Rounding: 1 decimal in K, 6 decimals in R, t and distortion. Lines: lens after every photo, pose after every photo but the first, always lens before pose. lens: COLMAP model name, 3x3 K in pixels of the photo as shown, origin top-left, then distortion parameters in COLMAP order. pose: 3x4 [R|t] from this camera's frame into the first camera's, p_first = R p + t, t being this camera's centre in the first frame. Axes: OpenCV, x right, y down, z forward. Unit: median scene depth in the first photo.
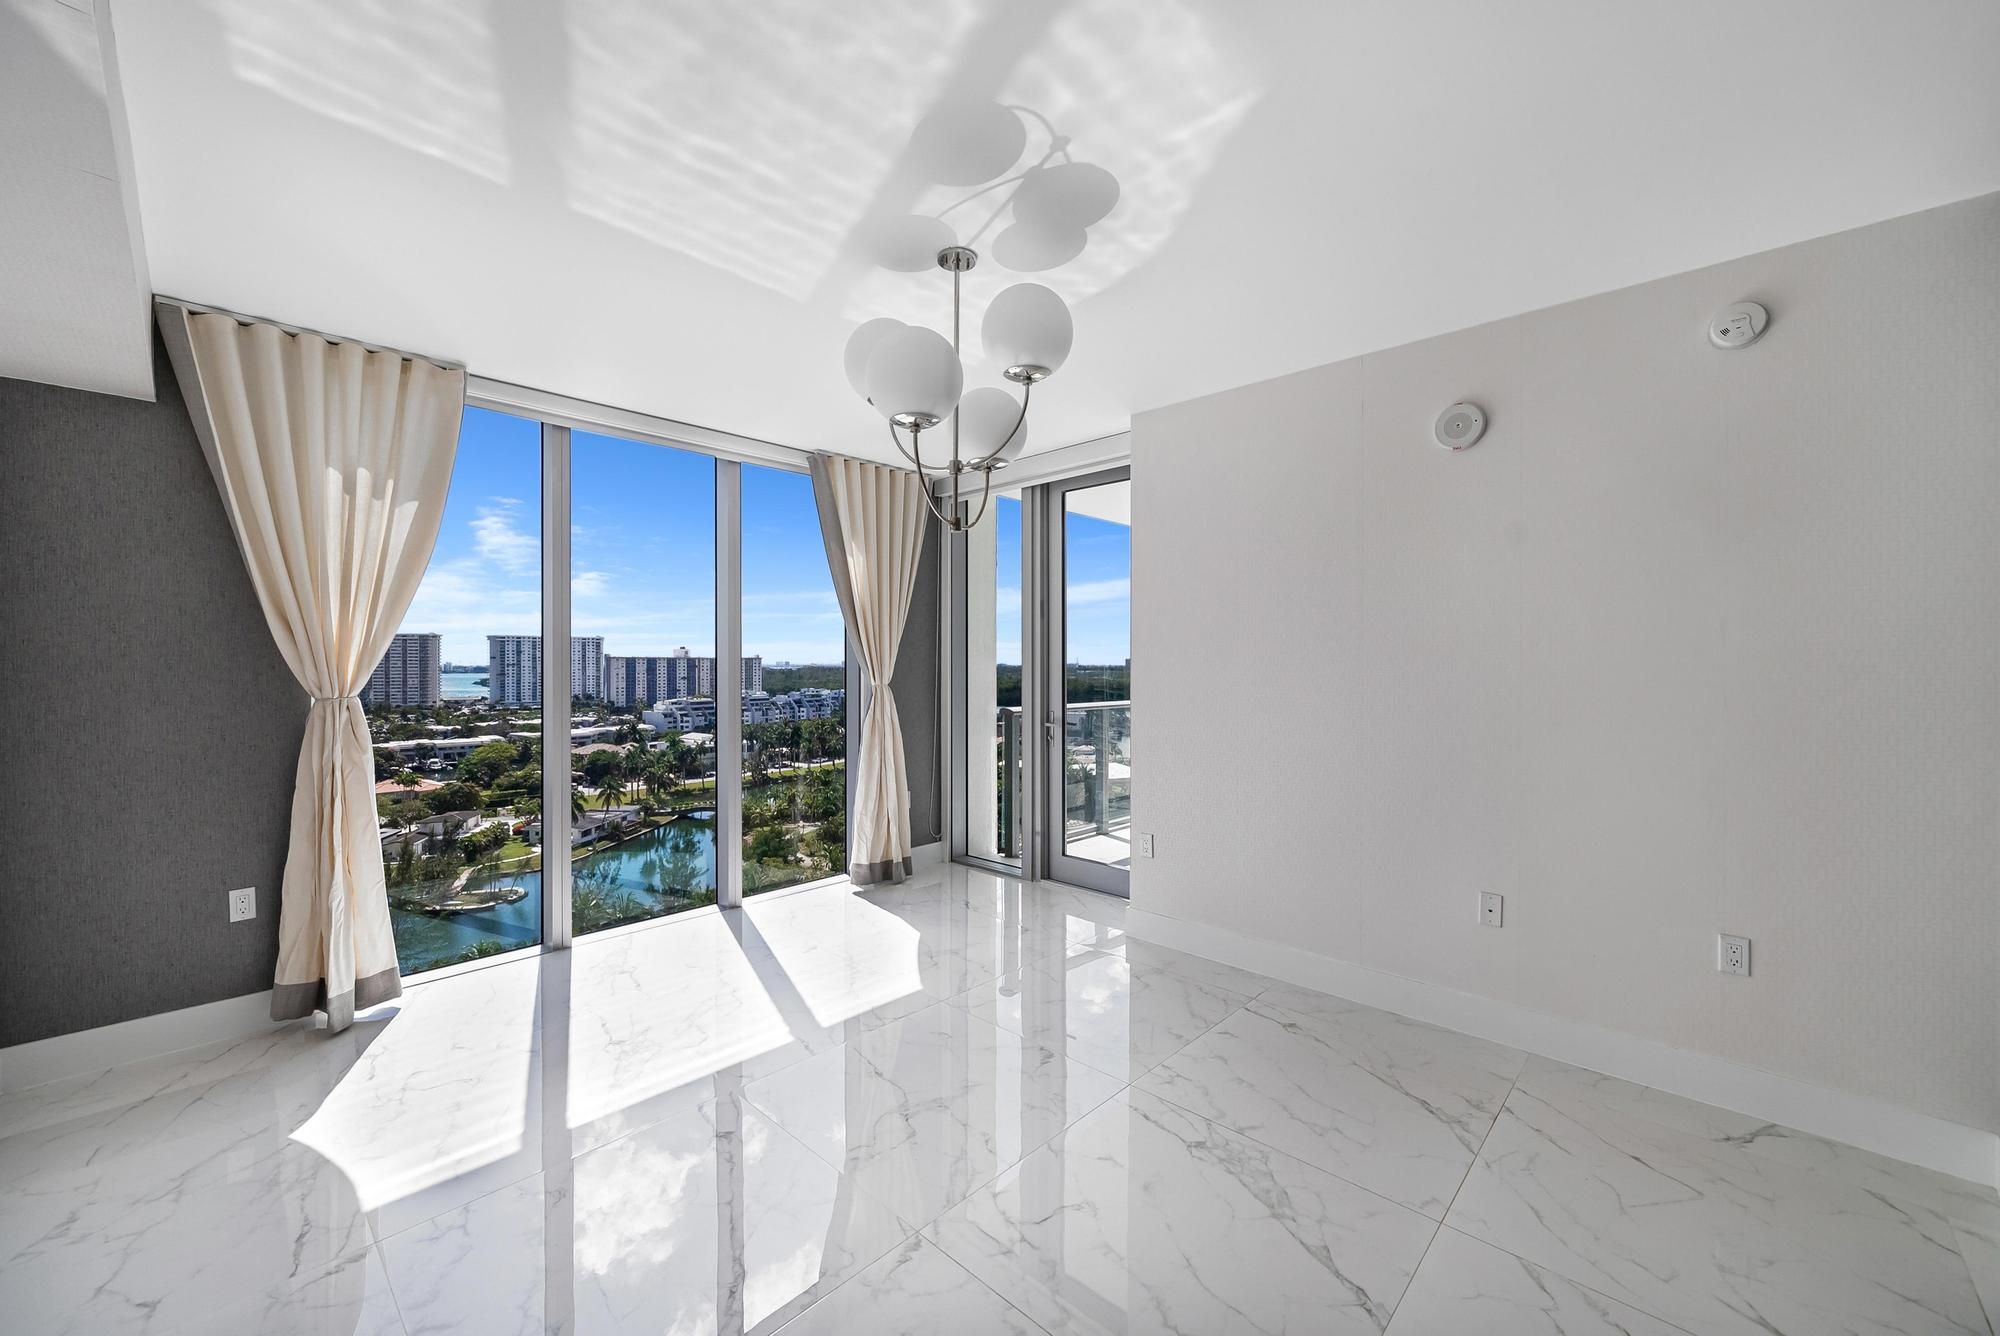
lens RADIAL K [[769.0, 0, 1010.9], [0, 769.0, 666.0], [0, 0, 1]] dist [0.001452, -0.000068]
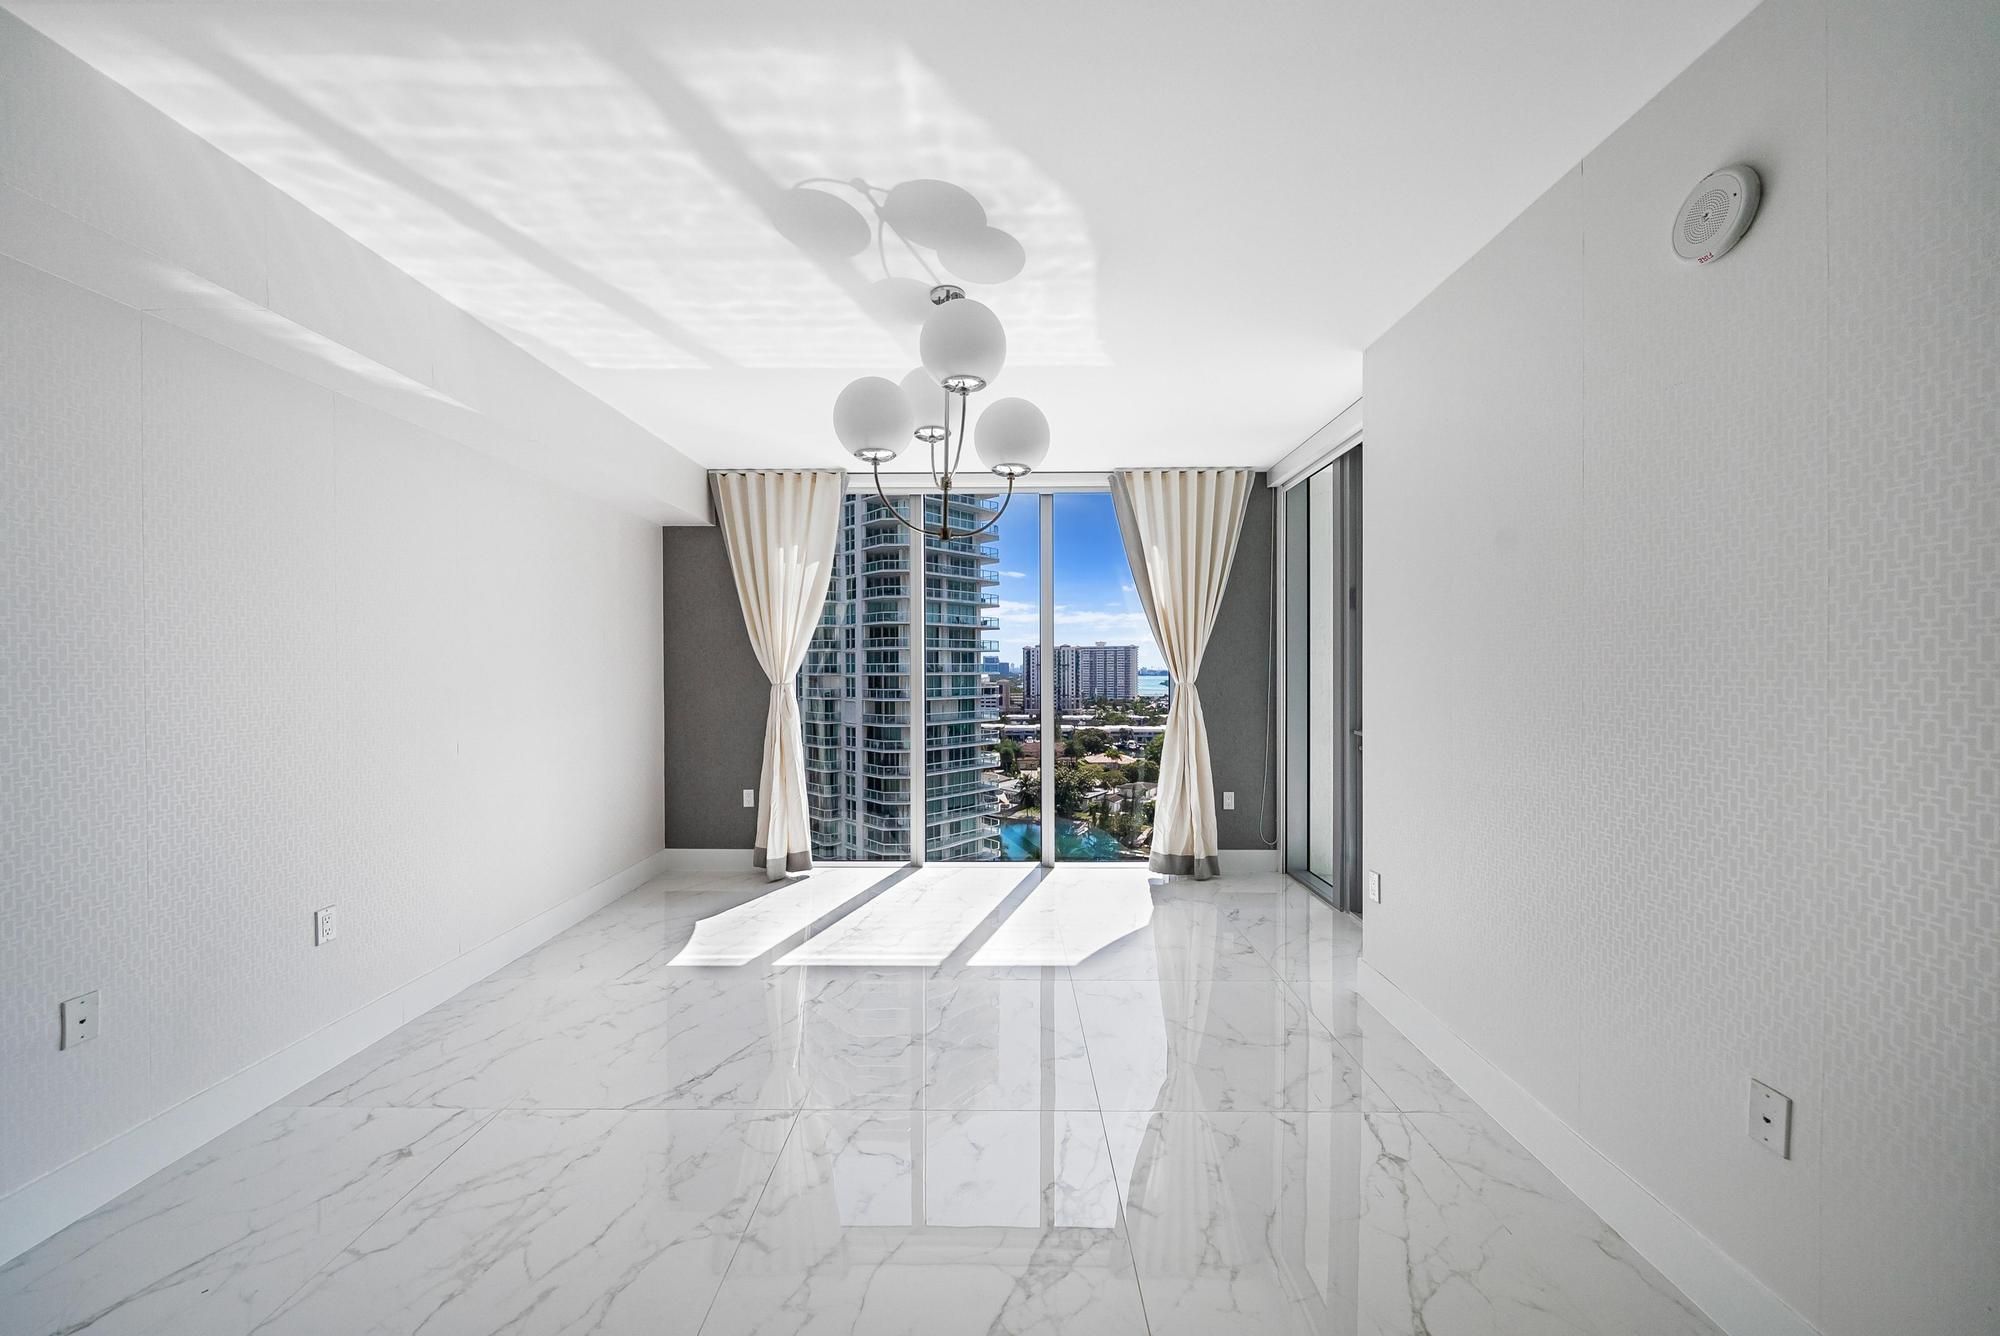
lens RADIAL K [[720.7, 0, 1009.9], [0, 720.7, 673.6], [0, 0, 1]] dist [-0.003103, -0.000151]
pose [[0.684651, 0.003846, -0.728861, 0.359905], [-0.000449, 0.999988, 0.004854, 0.006397], [0.728871, -0.002996, 0.684645, 0.166646]]
